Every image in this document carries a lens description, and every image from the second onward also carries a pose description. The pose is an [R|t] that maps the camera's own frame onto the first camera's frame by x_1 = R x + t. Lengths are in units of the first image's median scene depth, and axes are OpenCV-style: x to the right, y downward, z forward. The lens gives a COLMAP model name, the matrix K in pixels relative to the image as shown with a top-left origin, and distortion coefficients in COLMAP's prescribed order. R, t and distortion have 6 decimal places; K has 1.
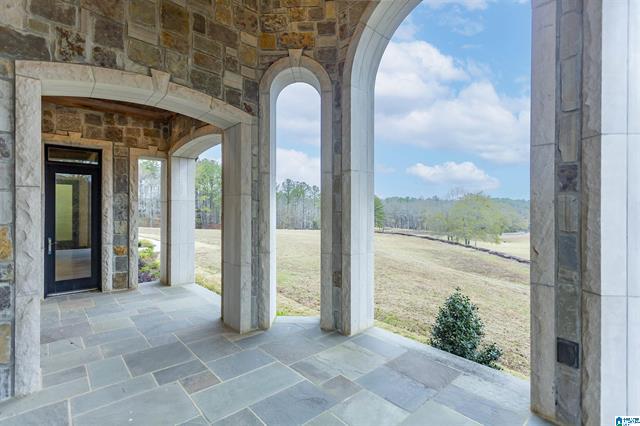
lens RADIAL K [[305.2, 0, 320.0], [0, 305.2, 213.0], [0, 0, 1]] dist [0.001103, 0.000016]
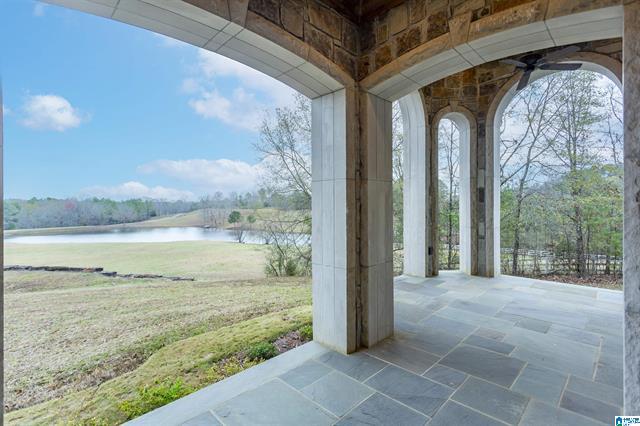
lens RADIAL K [[305.2, 0, 320.0], [0, 305.2, 213.0], [0, 0, 1]] dist [0.001103, 0.000016]
pose [[-0.069656, -0.015045, 0.997458, -1.446653], [0.005636, 0.999864, 0.015475, 0.027461], [-0.997555, 0.006700, -0.069562, 1.617312]]
